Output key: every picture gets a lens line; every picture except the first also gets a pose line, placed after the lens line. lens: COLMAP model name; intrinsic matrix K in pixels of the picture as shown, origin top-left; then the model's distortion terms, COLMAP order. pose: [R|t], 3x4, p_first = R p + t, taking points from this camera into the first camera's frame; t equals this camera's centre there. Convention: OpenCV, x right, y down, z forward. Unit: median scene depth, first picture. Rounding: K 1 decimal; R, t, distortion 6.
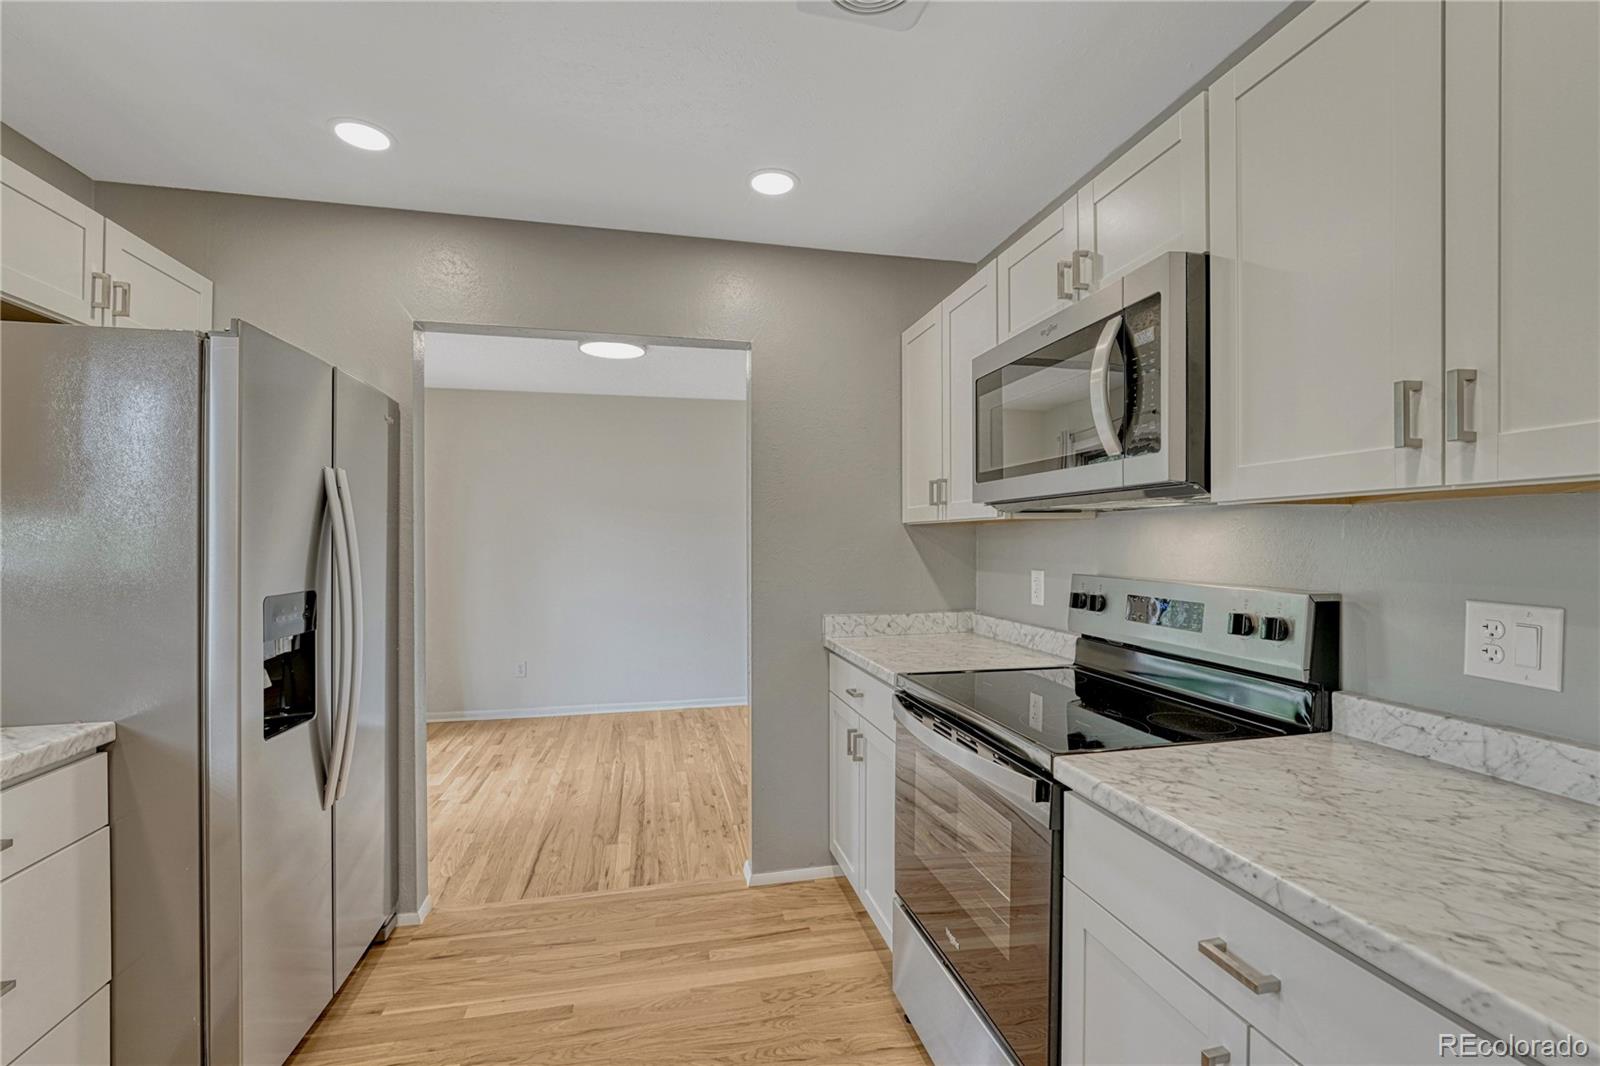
lens RADIAL K [[695.4, 0, 802.8], [0, 695.4, 544.2], [0, 0, 1]] dist [-0.002097, -0.000048]
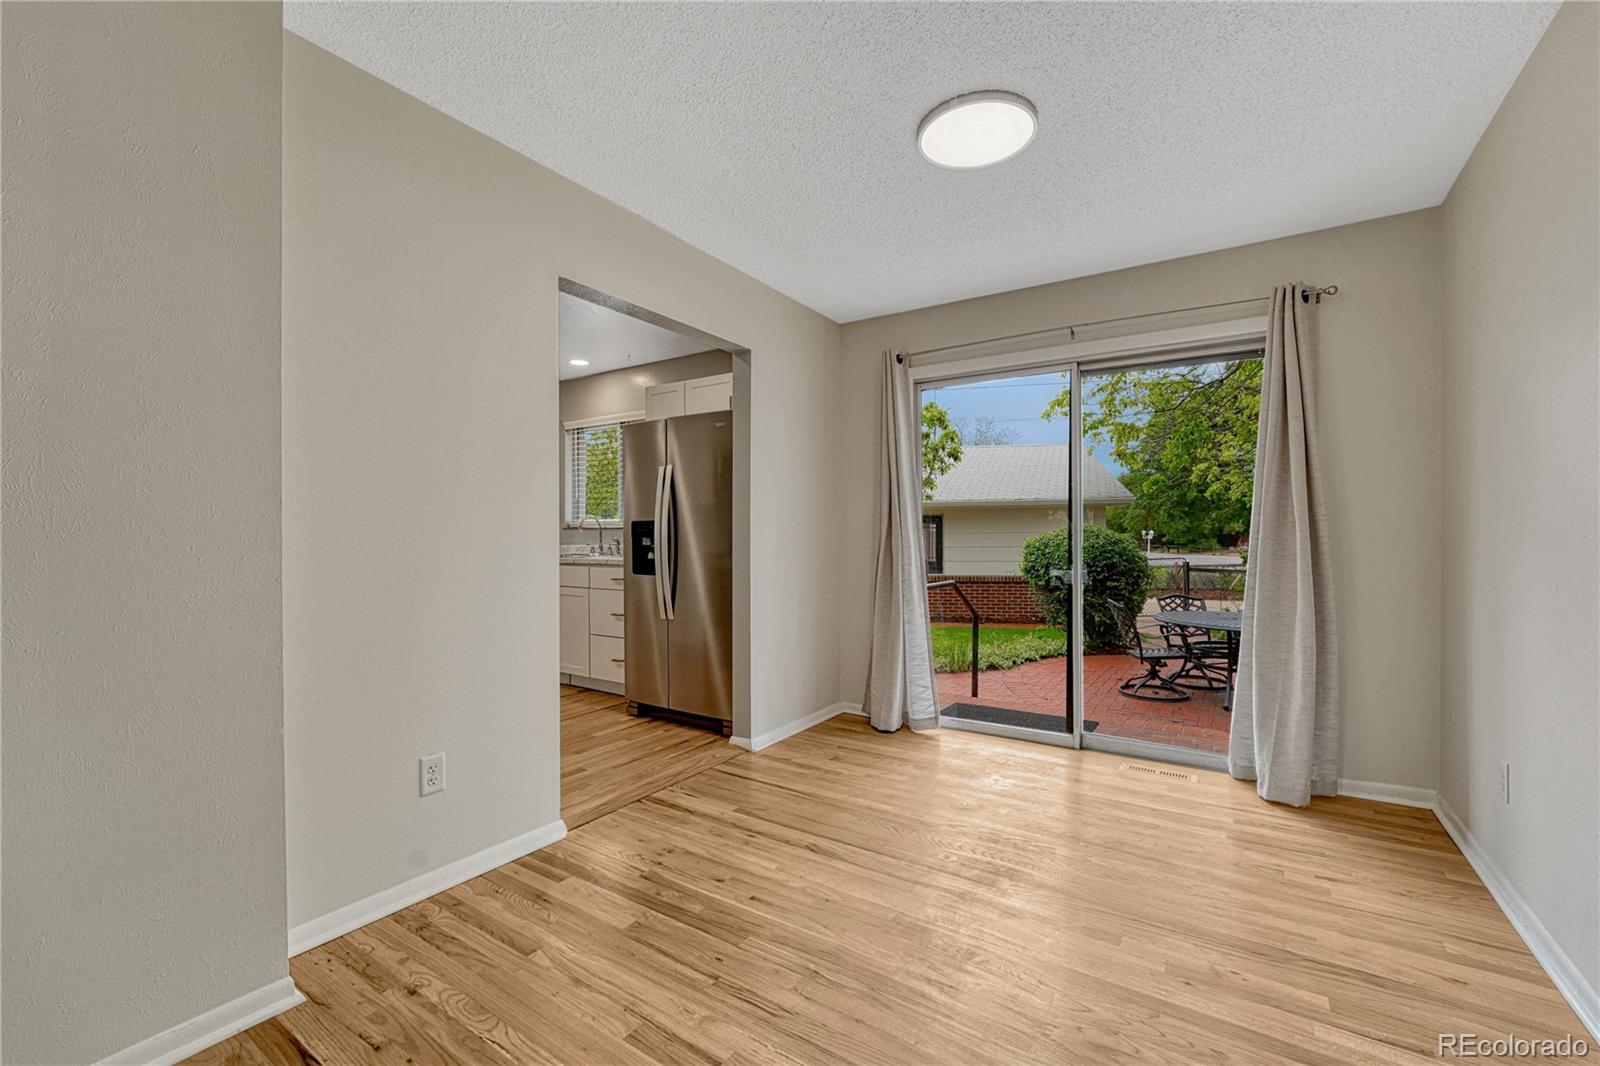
lens RADIAL K [[650.8, 0, 806.4], [0, 650.8, 544.6], [0, 0, 1]] dist [-0.020363, -0.000062]
pose [[-0.720222, 0.007170, -0.693707, 0.238307], [-0.004372, 0.999880, 0.014873, 0.058652], [0.693730, 0.013745, -0.720104, 1.560778]]
